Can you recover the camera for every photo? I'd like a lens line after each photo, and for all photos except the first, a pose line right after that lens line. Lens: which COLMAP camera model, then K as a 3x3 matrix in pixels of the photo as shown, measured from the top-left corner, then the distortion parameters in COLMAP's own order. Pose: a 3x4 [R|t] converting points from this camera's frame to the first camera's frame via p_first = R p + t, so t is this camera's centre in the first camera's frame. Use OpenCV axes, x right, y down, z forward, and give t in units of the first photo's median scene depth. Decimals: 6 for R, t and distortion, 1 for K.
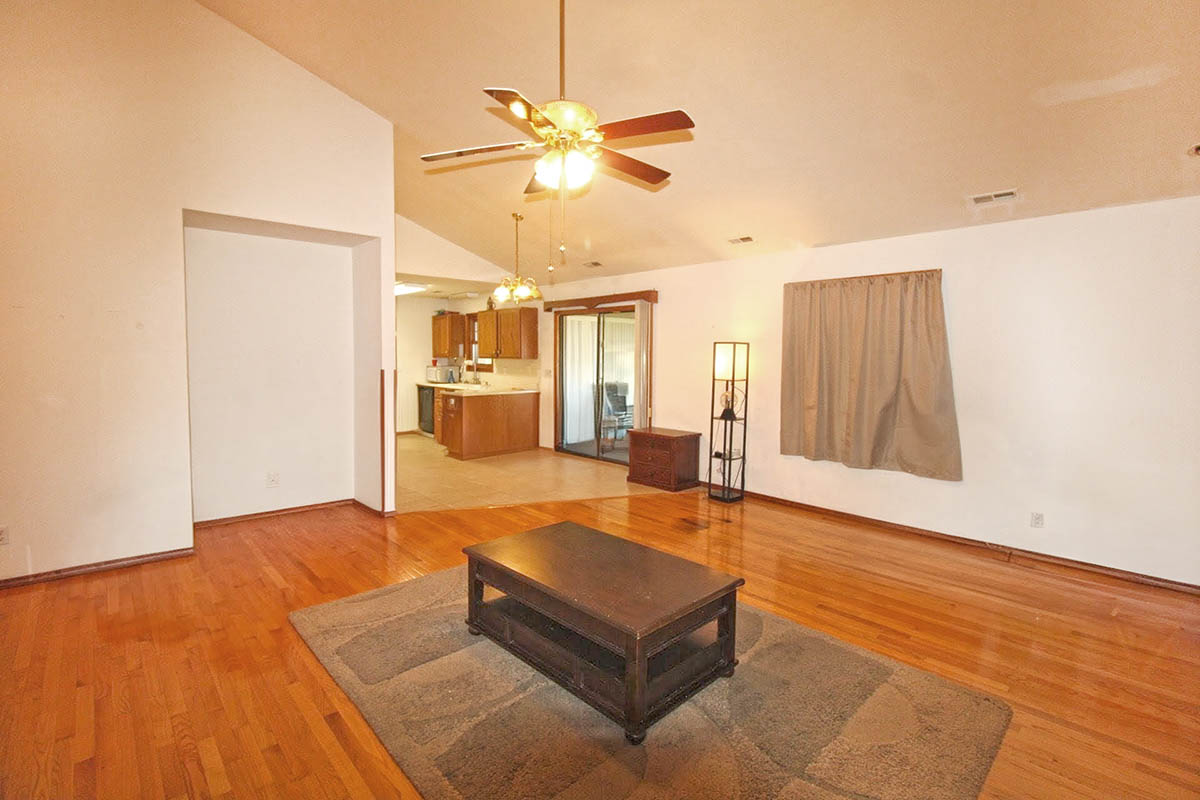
lens RADIAL K [[551.8, 0, 605.0], [0, 551.8, 394.3], [0, 0, 1]] dist [-0.017366, -0.000697]
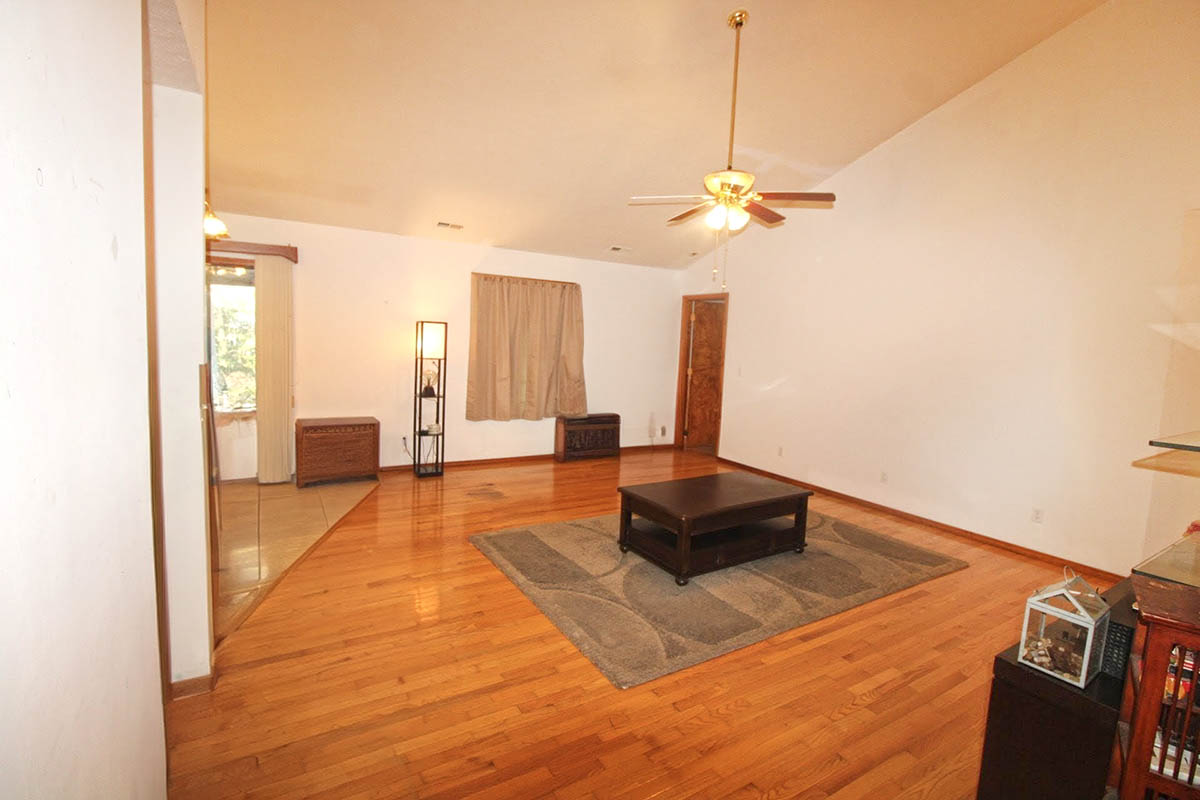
lens RADIAL K [[551.8, 0, 601.7], [0, 551.8, 405.3], [0, 0, 1]] dist [-0.017366, -0.000697]
pose [[0.195368, -0.109454, 0.974603, -0.757663], [0.031465, 0.993941, 0.105318, -0.039449], [-0.980225, 0.010090, 0.197628, 0.516056]]
